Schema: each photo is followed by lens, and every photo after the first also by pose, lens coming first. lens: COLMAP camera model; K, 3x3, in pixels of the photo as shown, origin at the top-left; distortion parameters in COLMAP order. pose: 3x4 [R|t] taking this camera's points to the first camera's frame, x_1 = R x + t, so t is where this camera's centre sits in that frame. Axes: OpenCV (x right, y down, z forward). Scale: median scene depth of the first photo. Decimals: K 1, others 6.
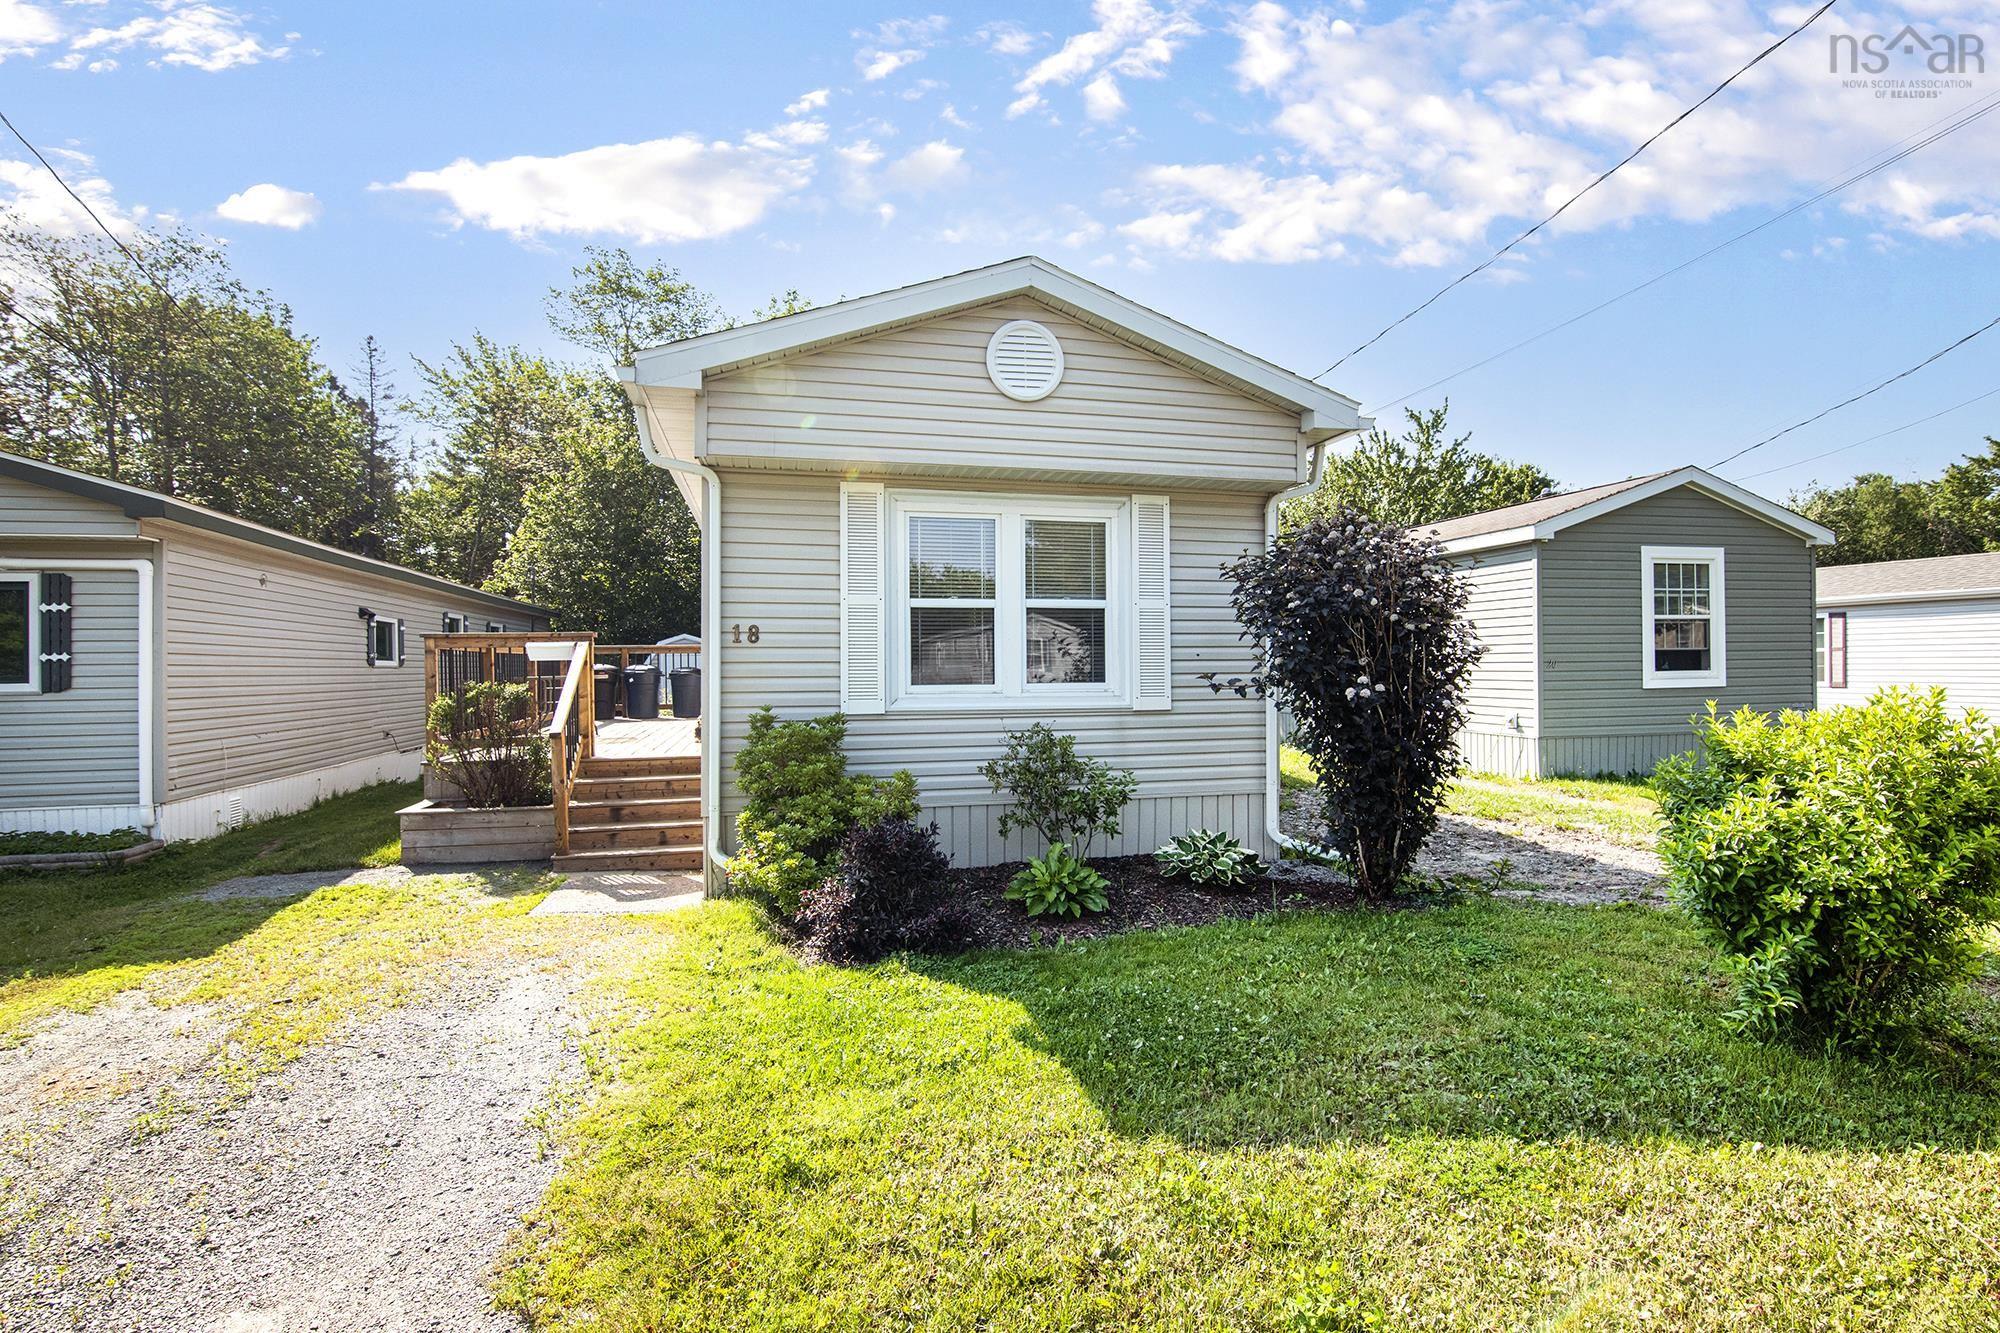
lens RADIAL K [[965.8, 0, 1027.9], [0, 965.8, 687.5], [0, 0, 1]] dist [-0.005987, 0.000681]
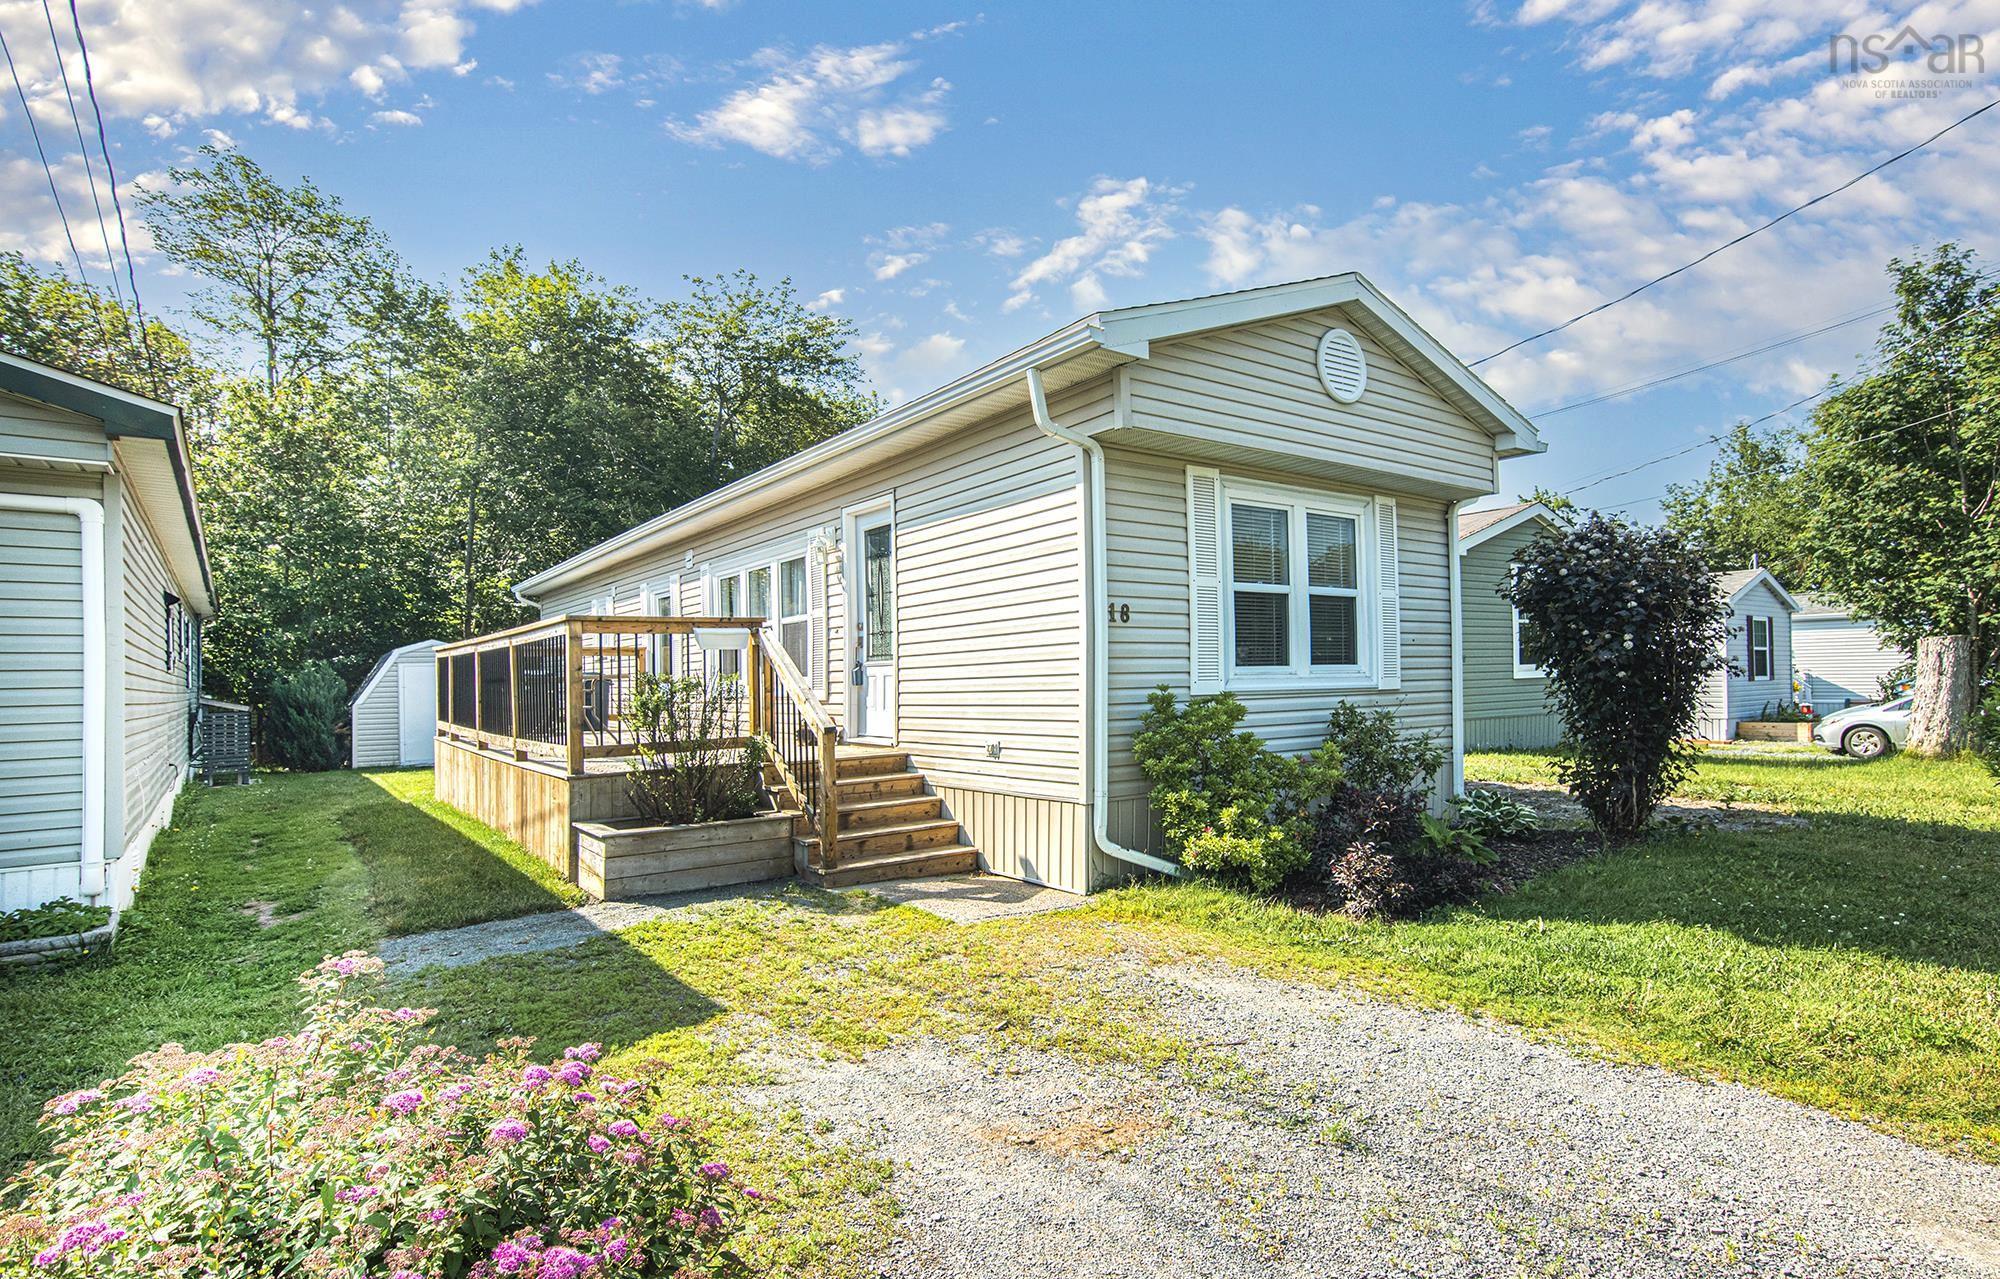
lens RADIAL K [[988.1, 0, 960.6], [0, 988.1, 659.1], [0, 0, 1]] dist [0.043929, 0.000088]
pose [[0.924981, -0.000525, 0.380012, -0.751974], [0.020796, 0.998570, -0.049240, 0.033774], [-0.379443, 0.053449, 0.923670, 0.129051]]
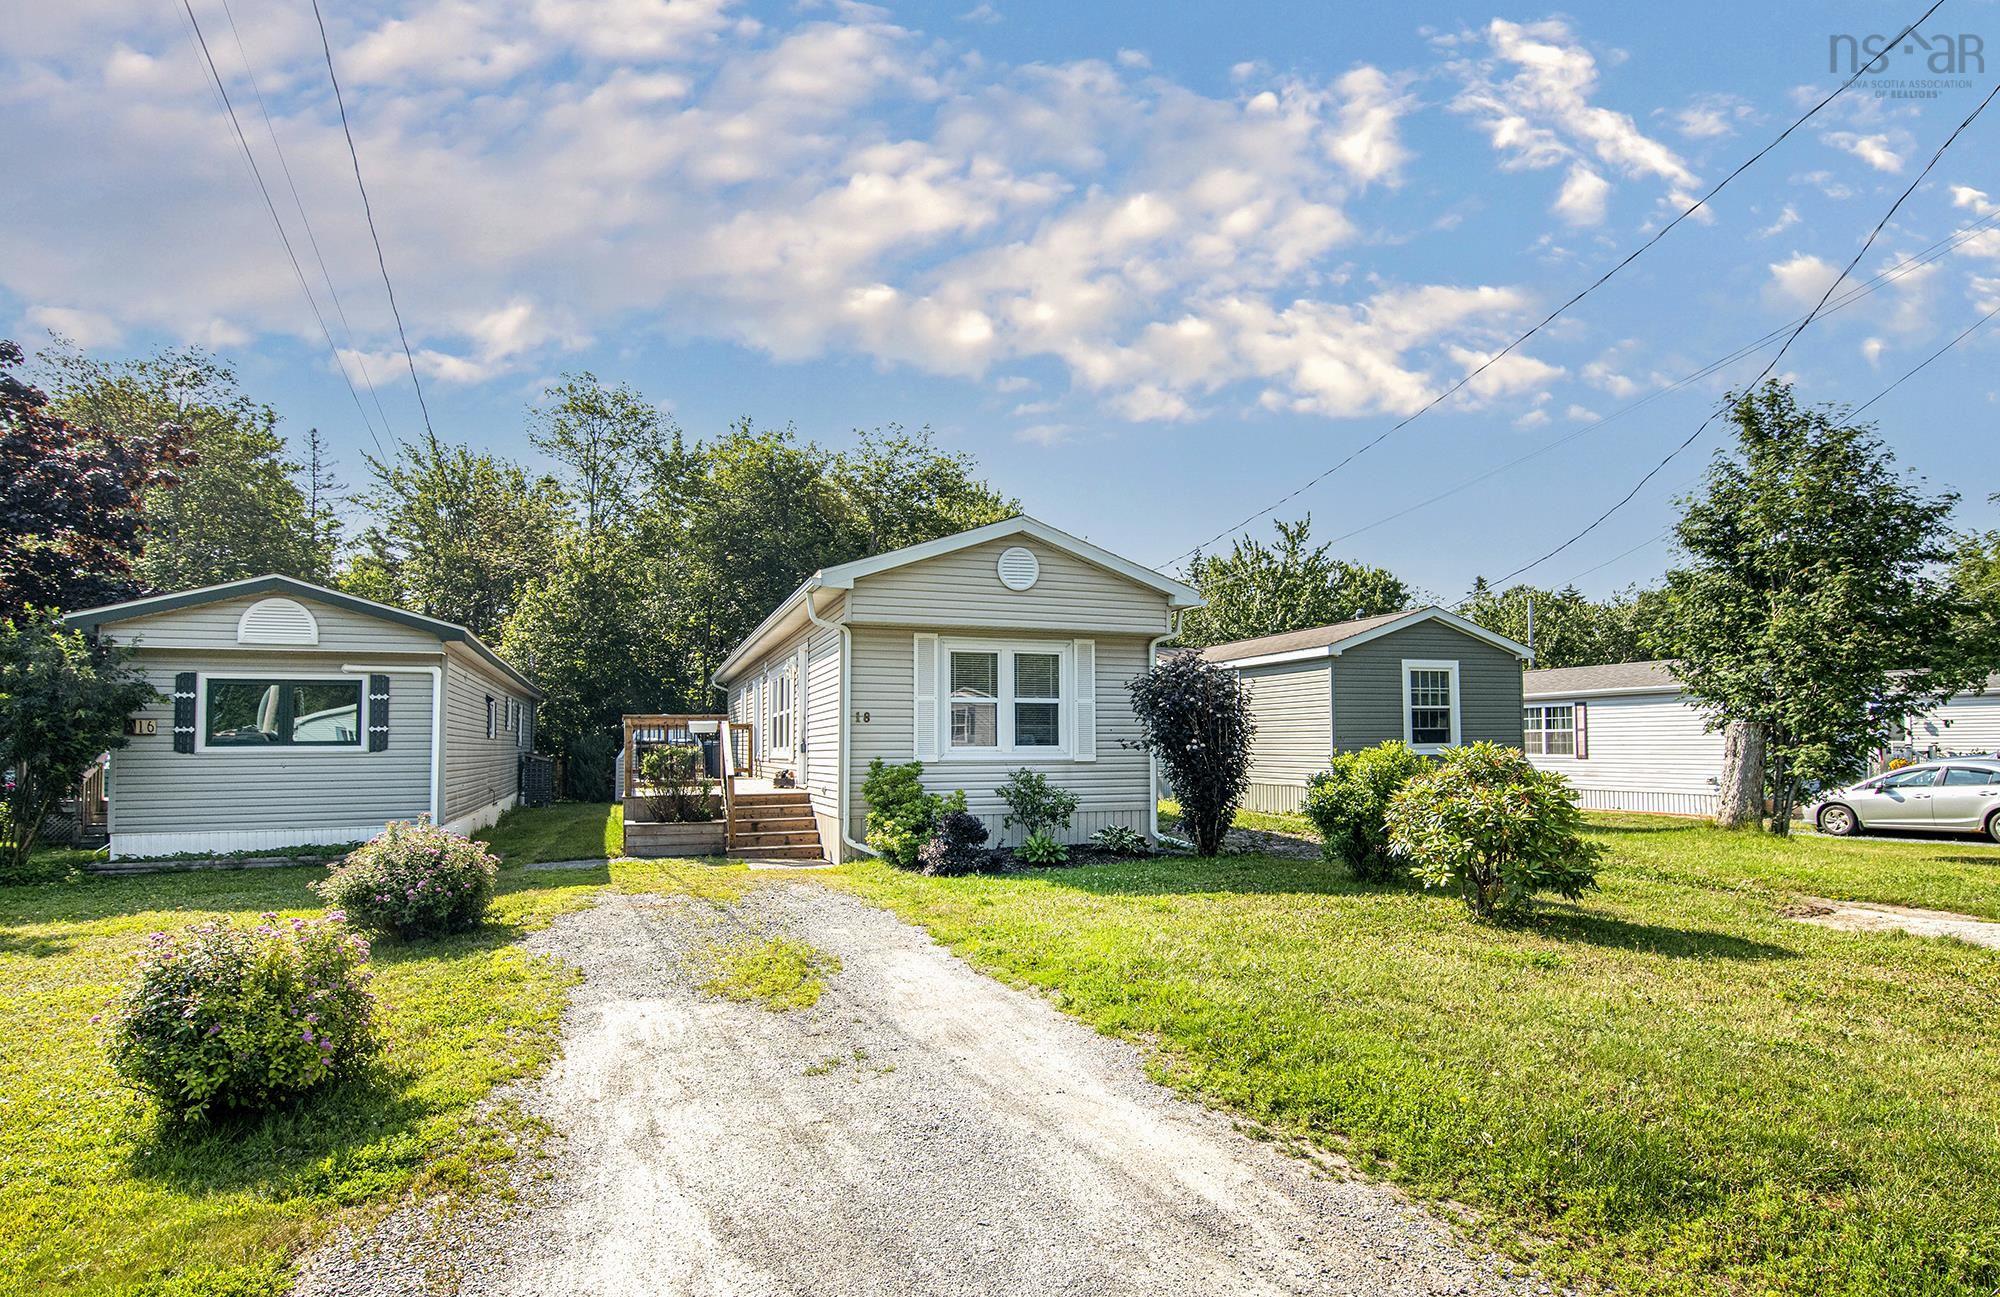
lens RADIAL K [[1075.2, 0, 944.3], [0, 1075.2, 734.8], [0, 0, 1]] dist [0.002001, 0.000120]
pose [[0.998982, 0.003898, 0.044952, -0.212873], [-0.002314, 0.999376, -0.035245, 0.044345], [-0.045061, 0.035105, 0.998367, -0.927223]]
